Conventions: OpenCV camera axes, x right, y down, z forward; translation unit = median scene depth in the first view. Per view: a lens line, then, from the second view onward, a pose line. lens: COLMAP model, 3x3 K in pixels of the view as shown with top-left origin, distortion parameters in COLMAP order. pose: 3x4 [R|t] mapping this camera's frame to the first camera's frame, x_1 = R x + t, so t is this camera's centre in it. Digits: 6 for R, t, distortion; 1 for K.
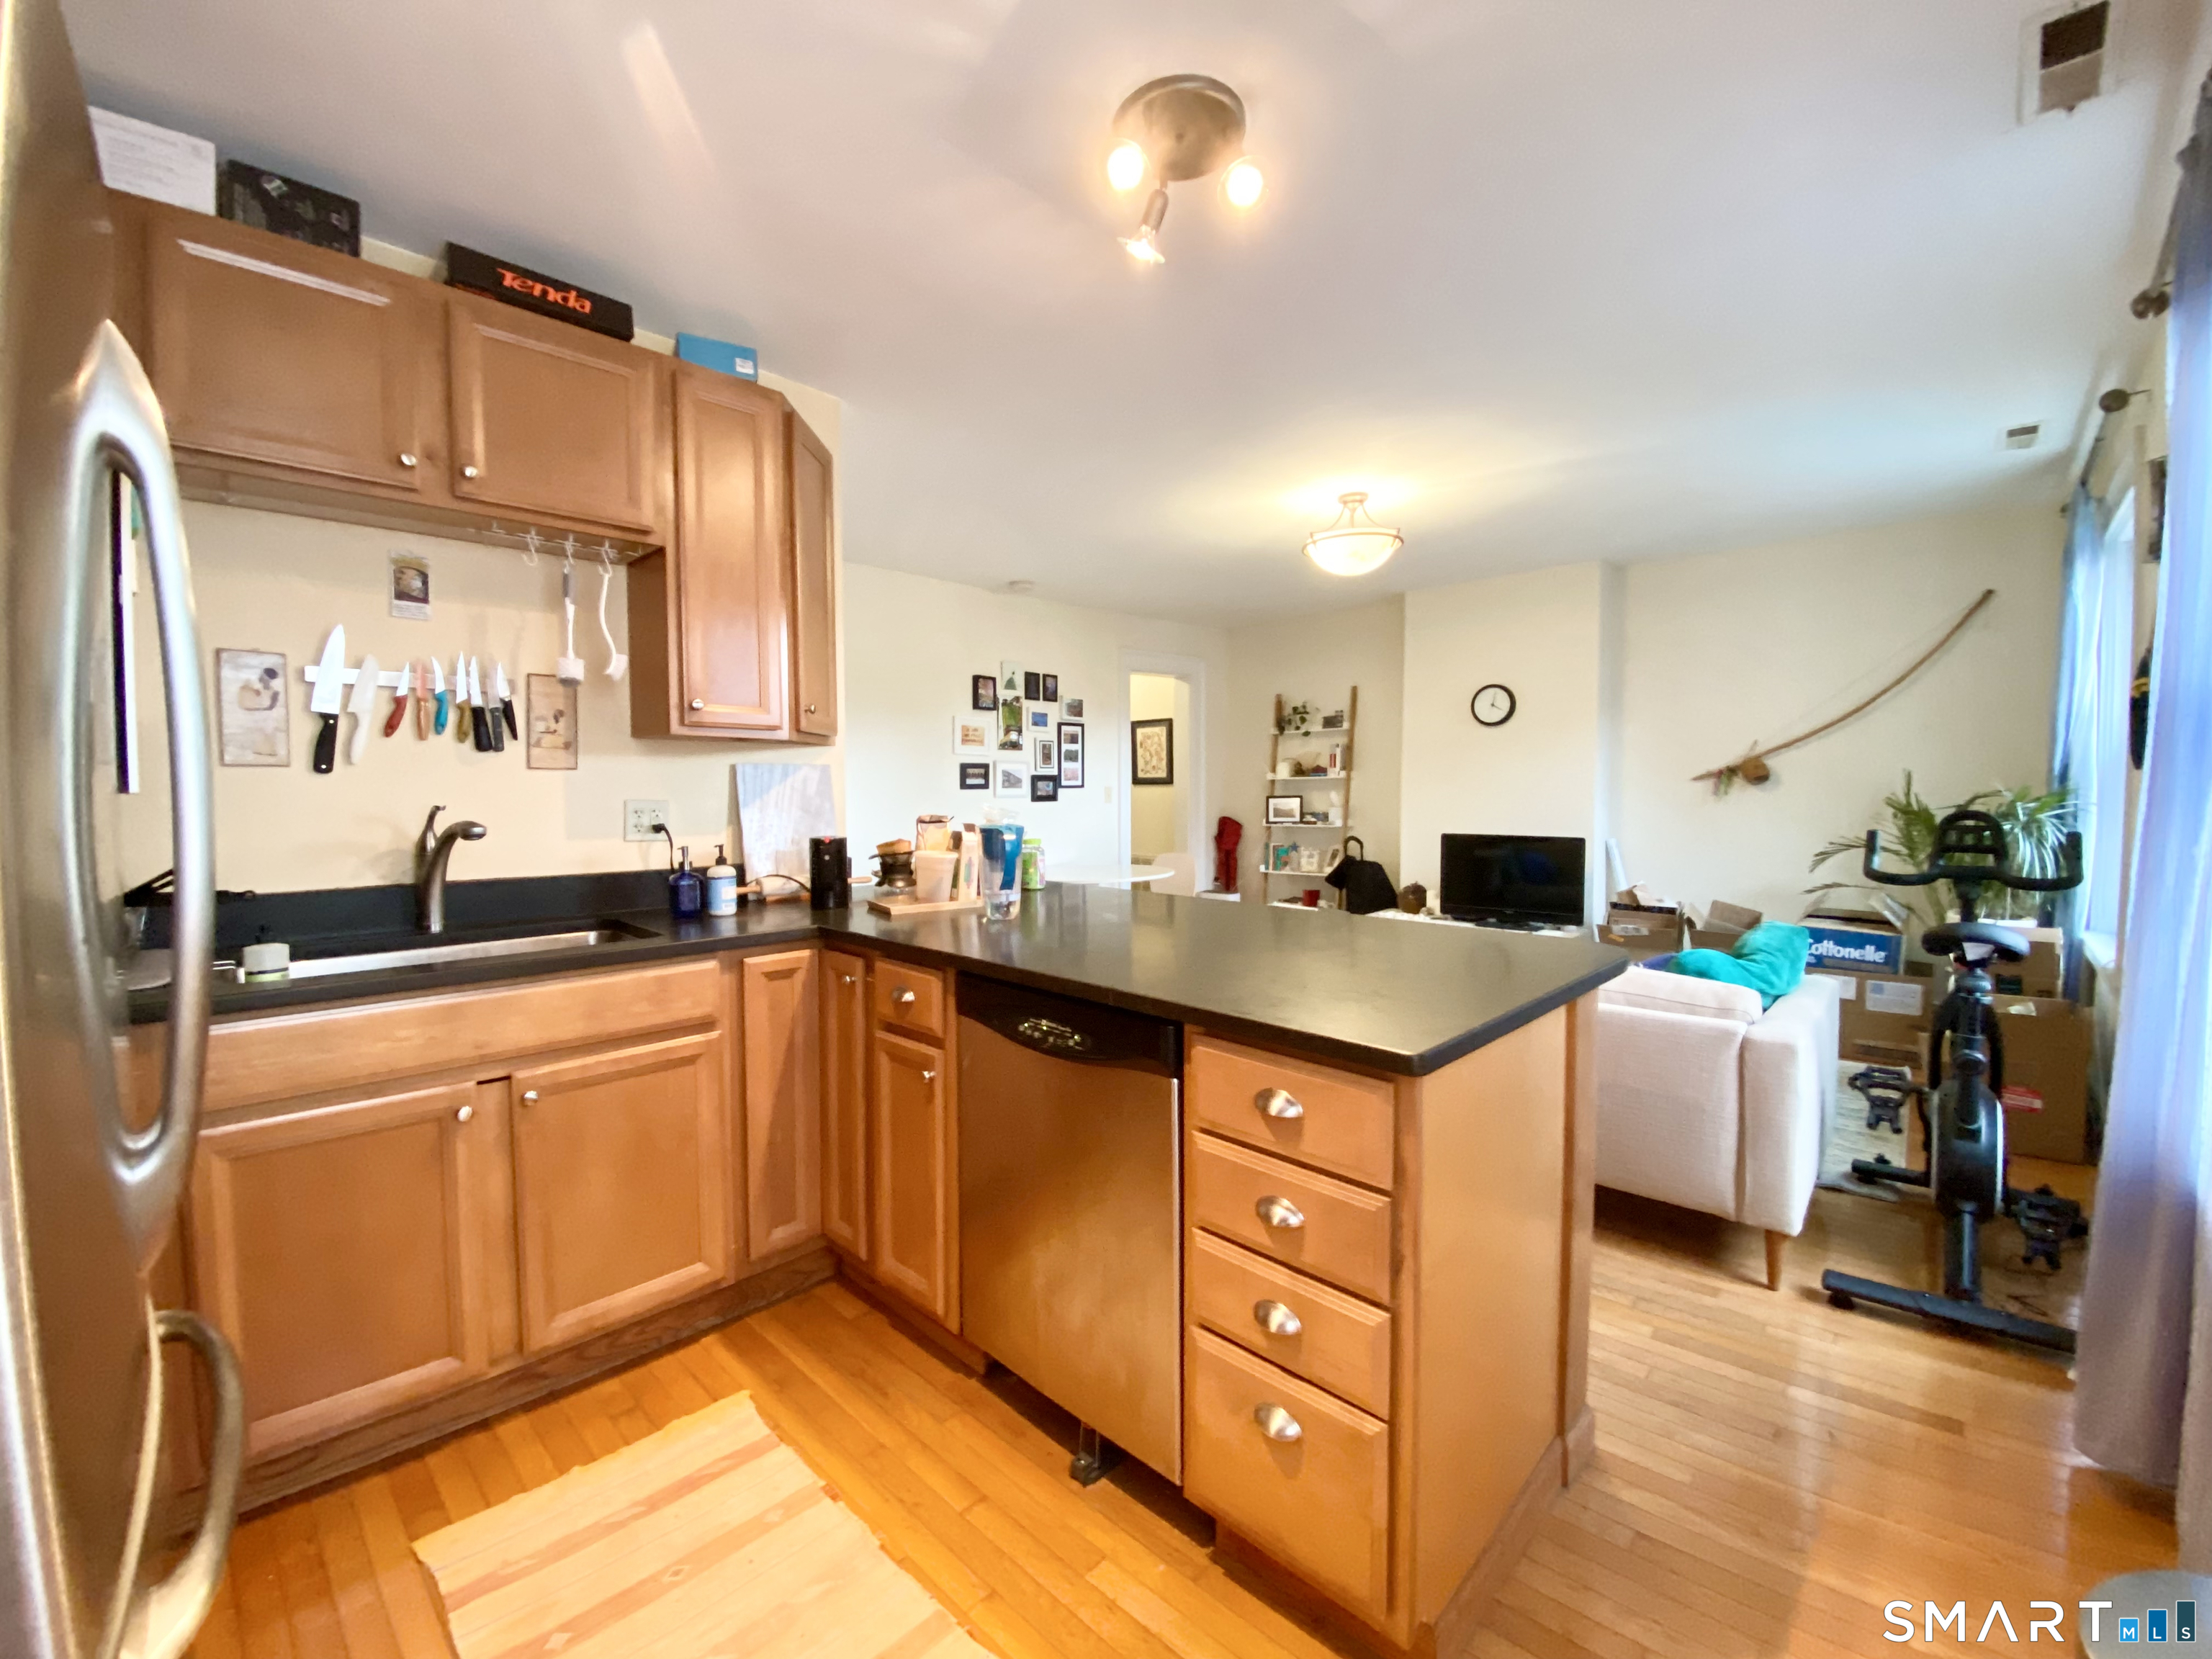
lens RADIAL K [[878.7, 0, 1108.7], [0, 878.7, 833.9], [0, 0, 1]] dist [0.022260, -0.022829]
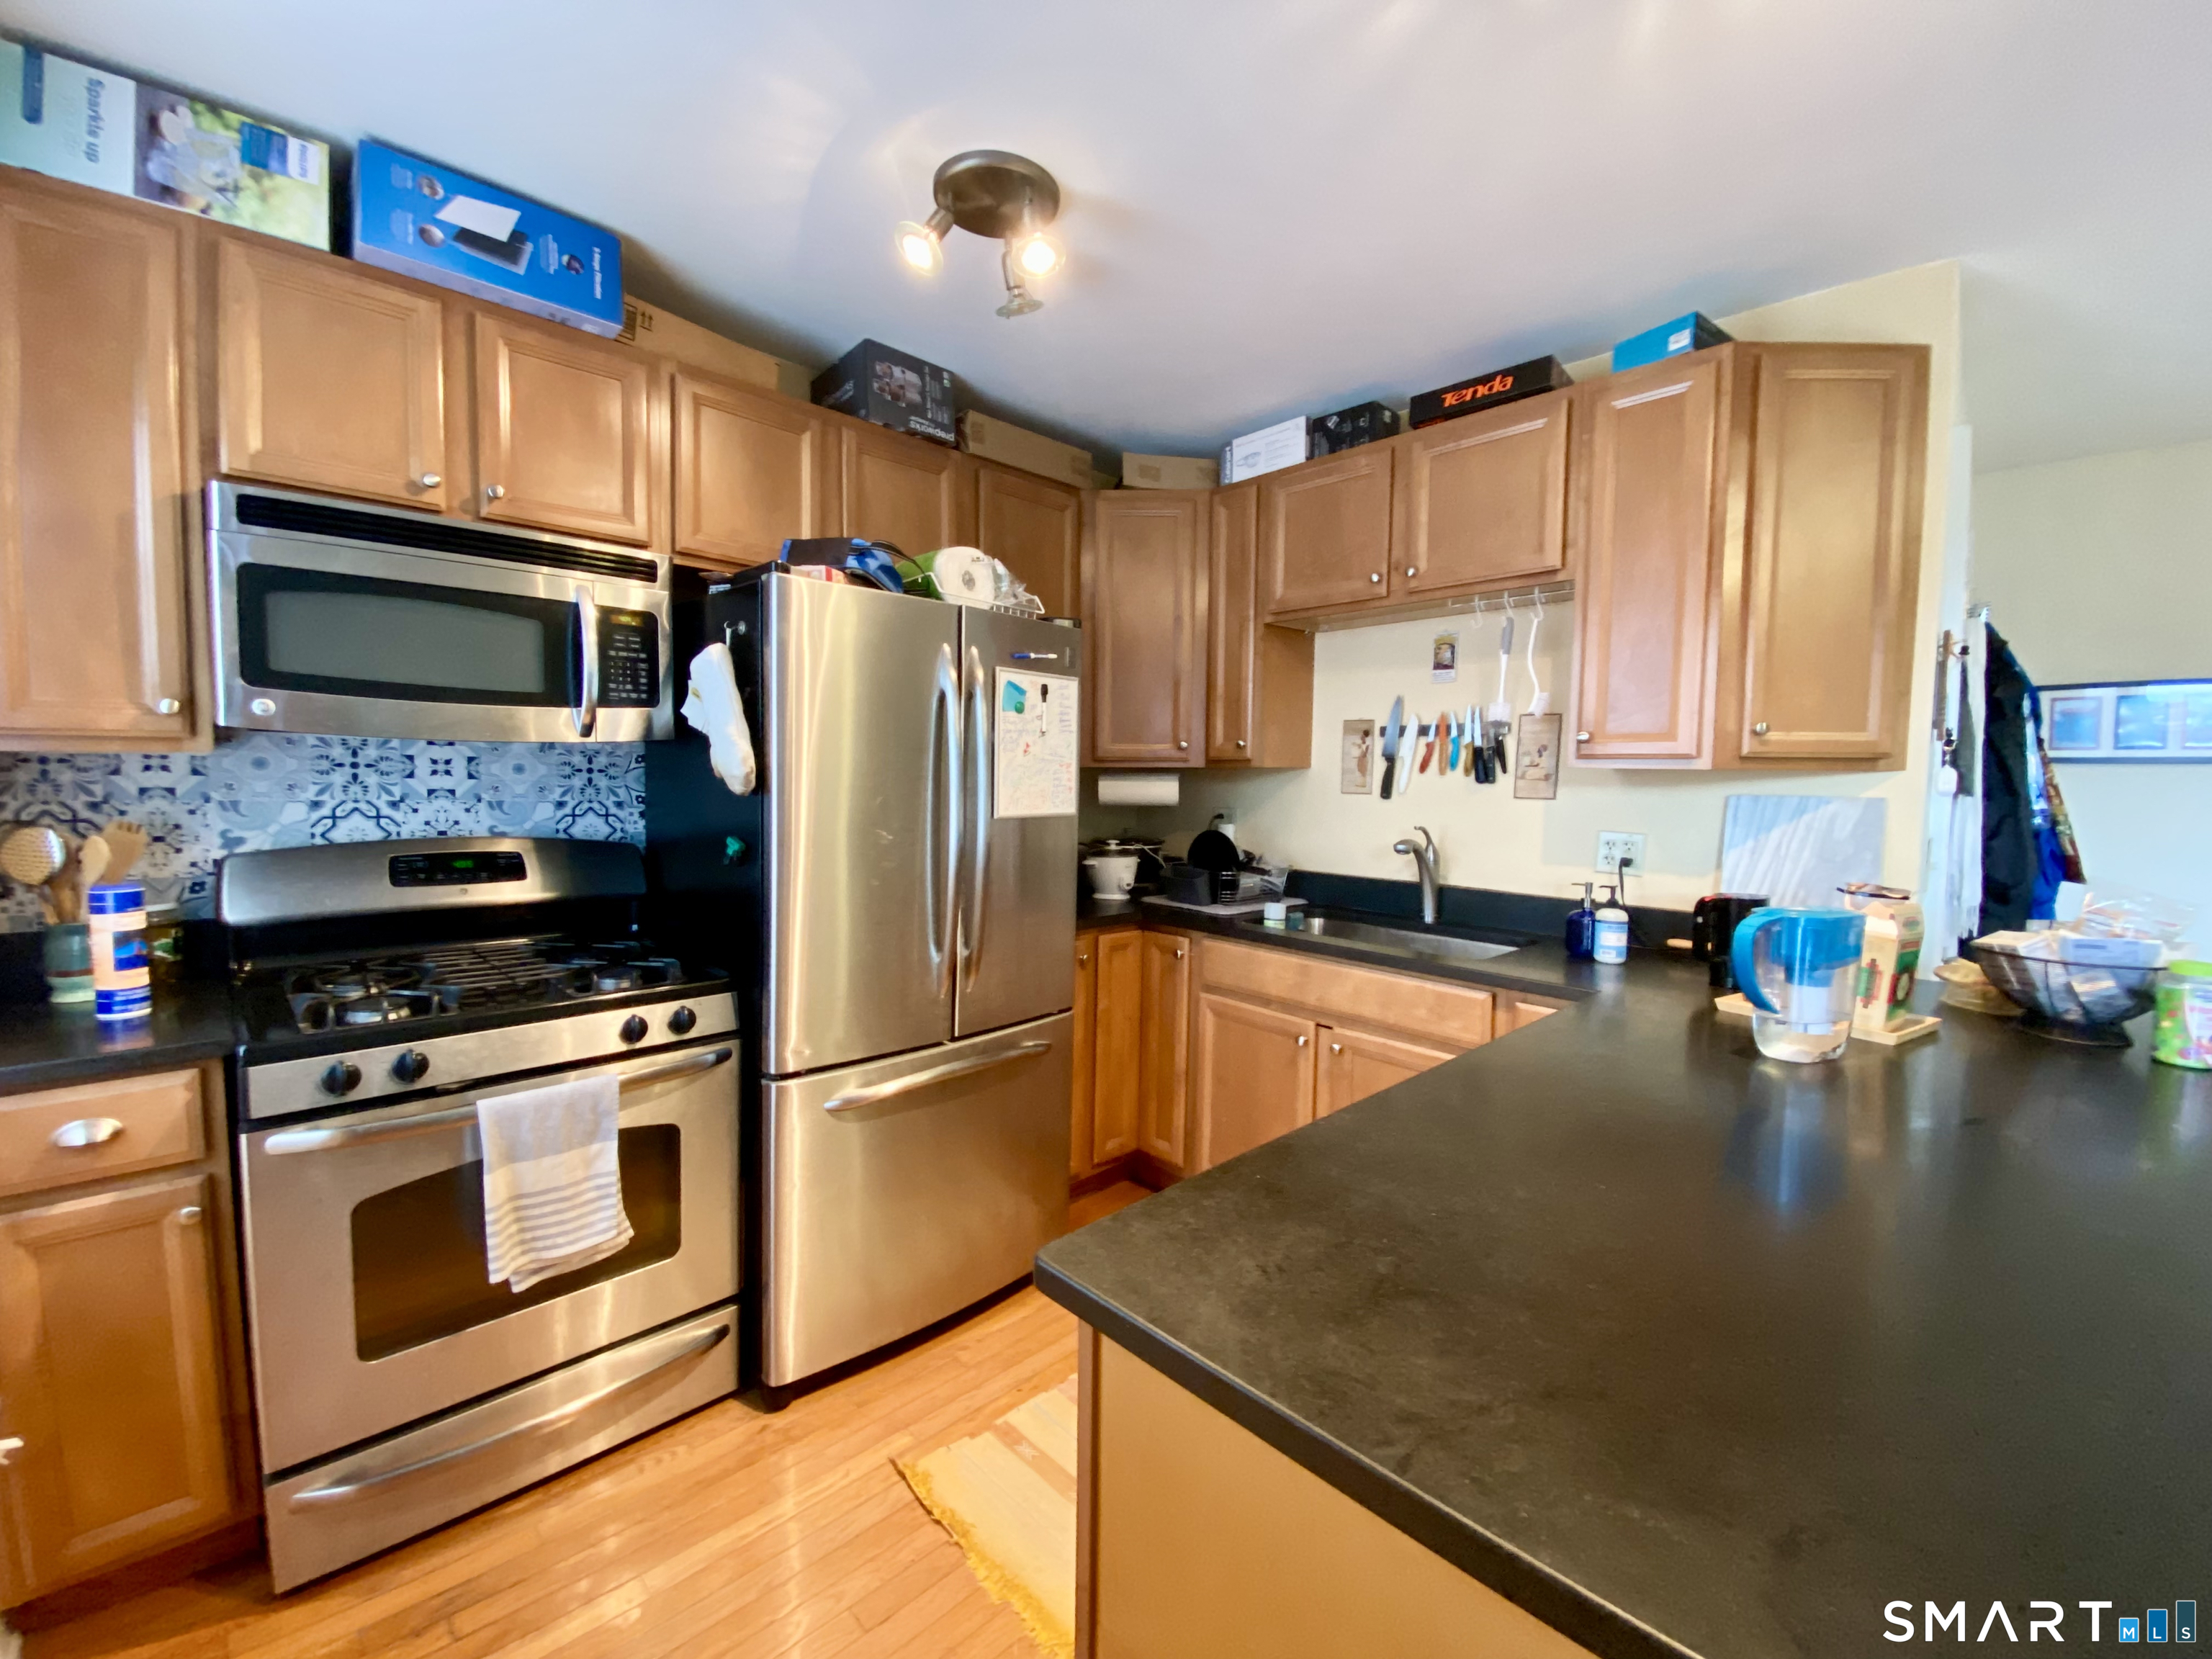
lens RADIAL K [[894.9, 0, 1106.0], [0, 894.9, 829.5], [0, 0, 1]] dist [0.032321, -0.024441]
pose [[-0.033578, 0.065329, -0.997299, 0.479865], [-0.067028, 0.995468, 0.067465, -0.069609], [0.997186, 0.069112, -0.029047, 0.466741]]
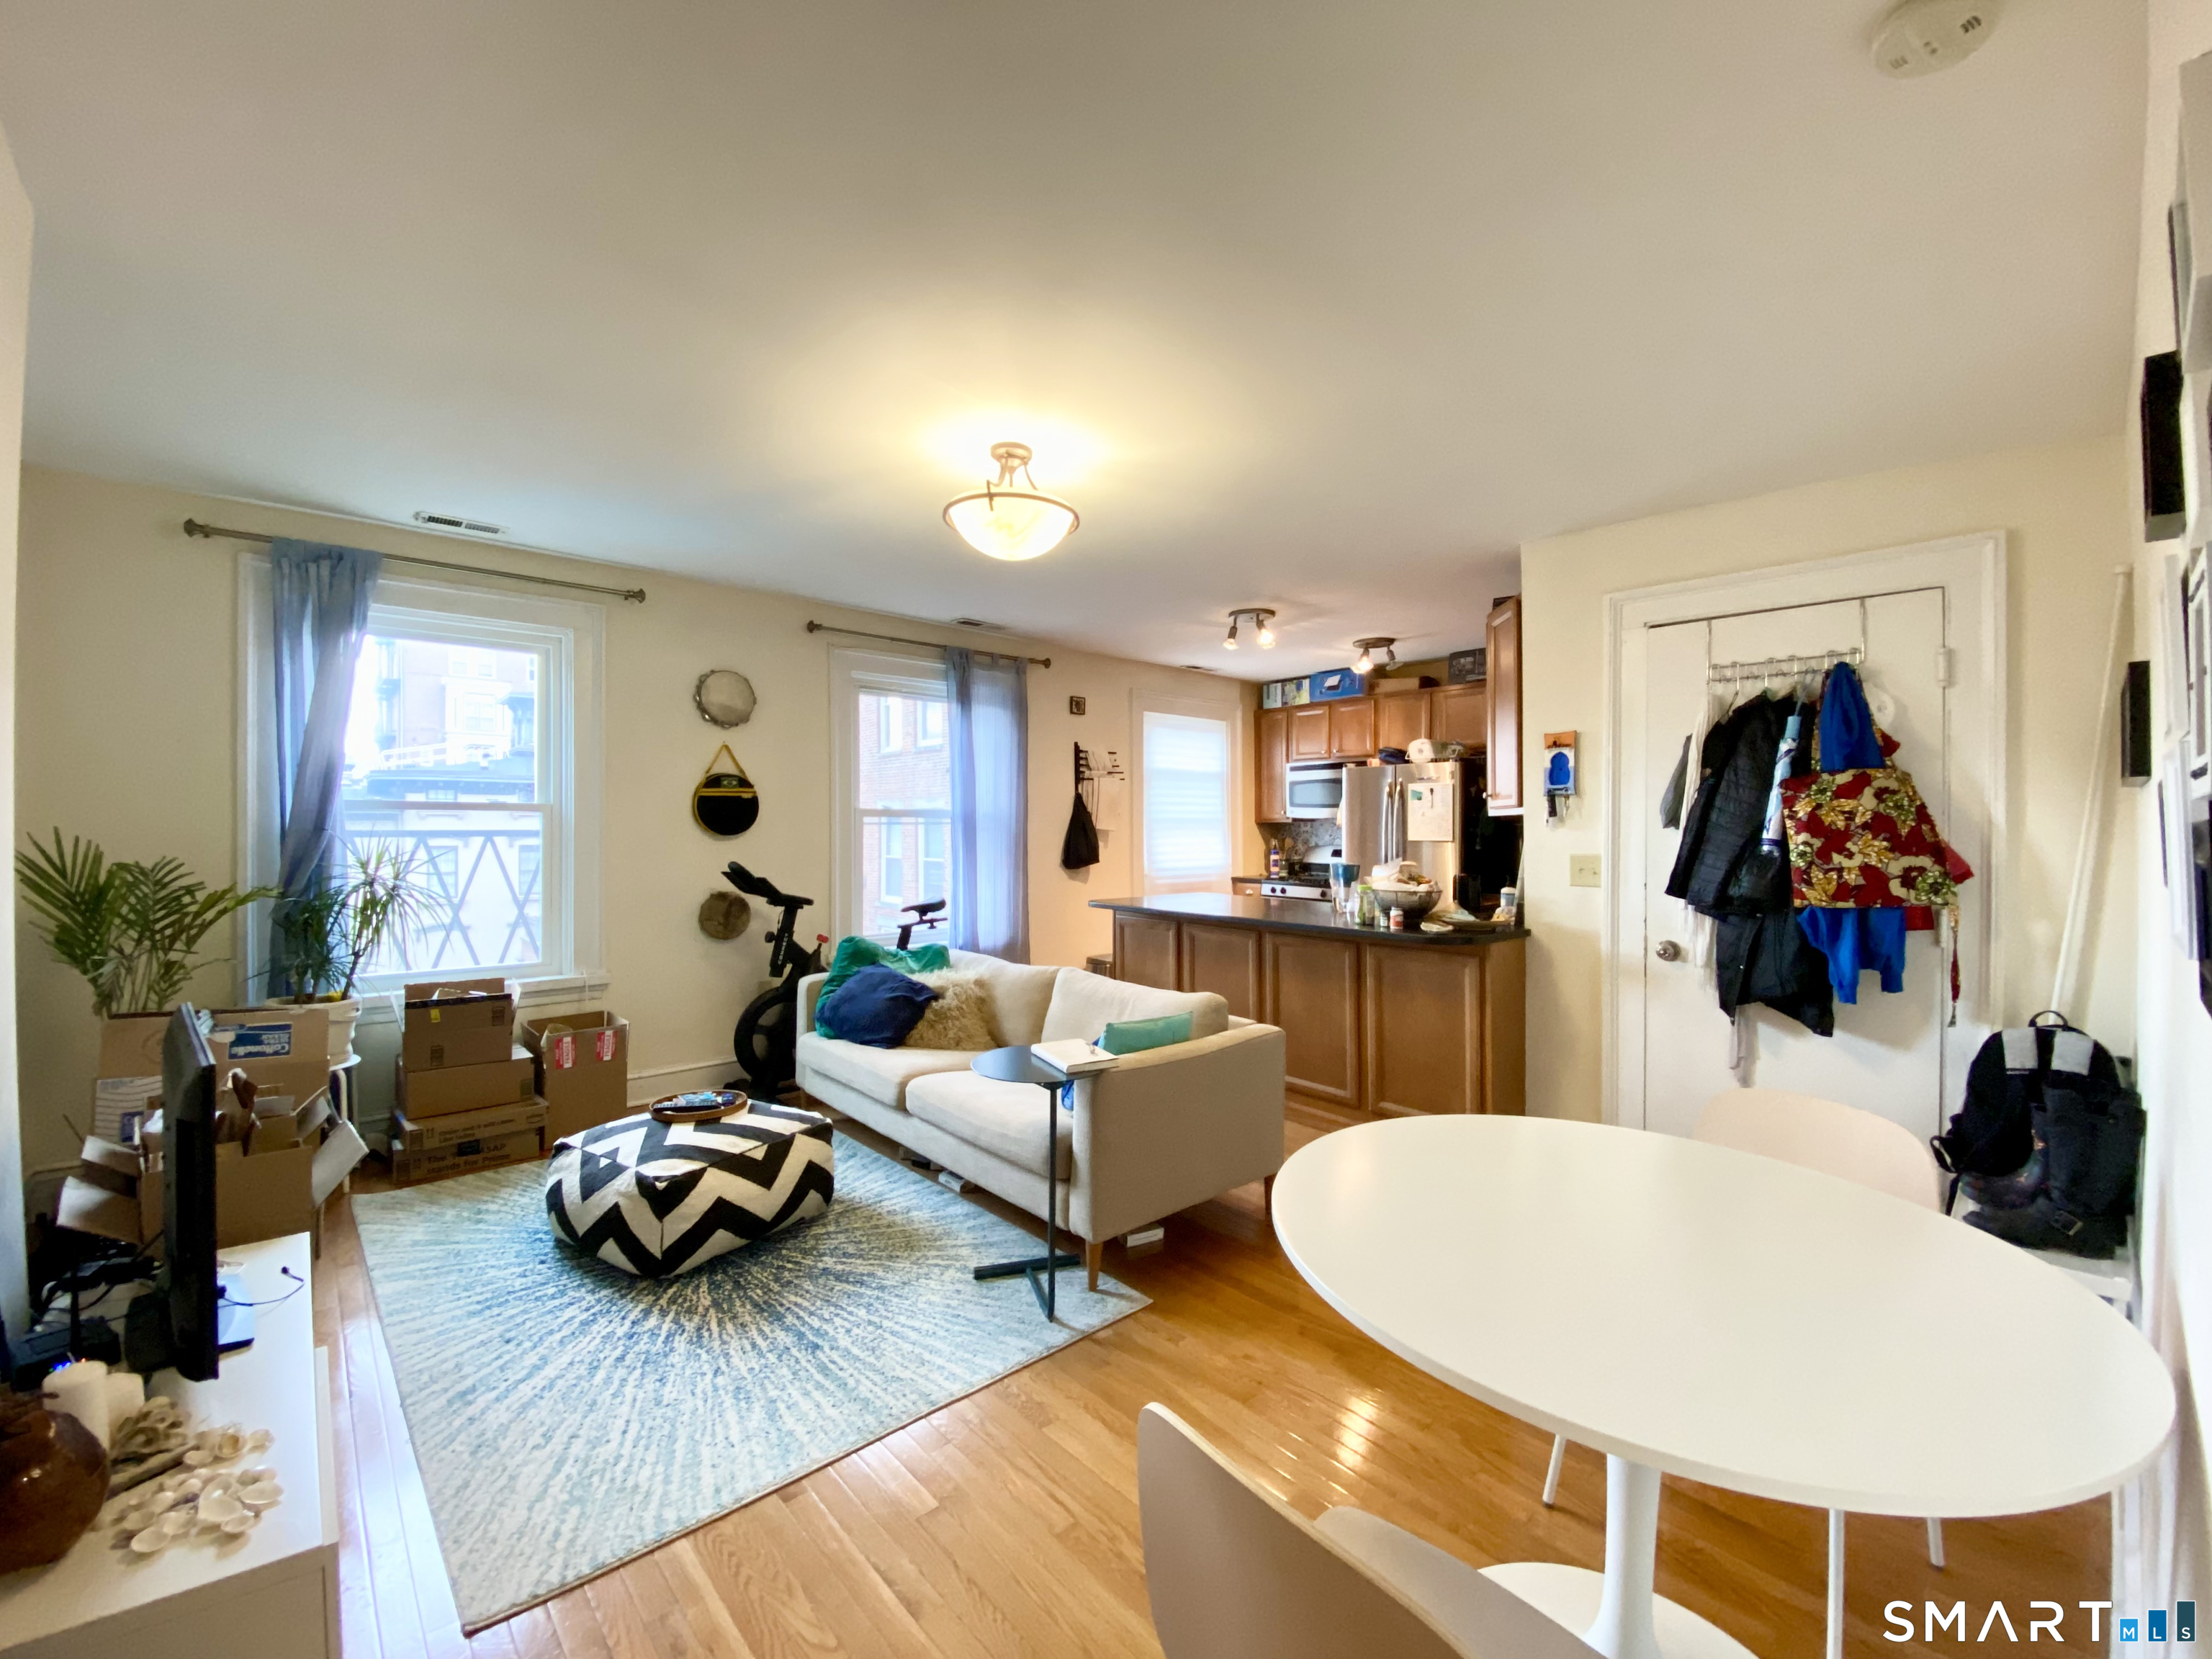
lens RADIAL K [[894.9, 0, 1106.0], [0, 894.9, 829.5], [0, 0, 1]] dist [0.032321, -0.024441]
pose [[-0.997433, 0.003308, 0.071524, 0.244215], [0.007360, 0.998377, 0.056465, -0.180173], [-0.071221, 0.056847, -0.995839, 2.711063]]
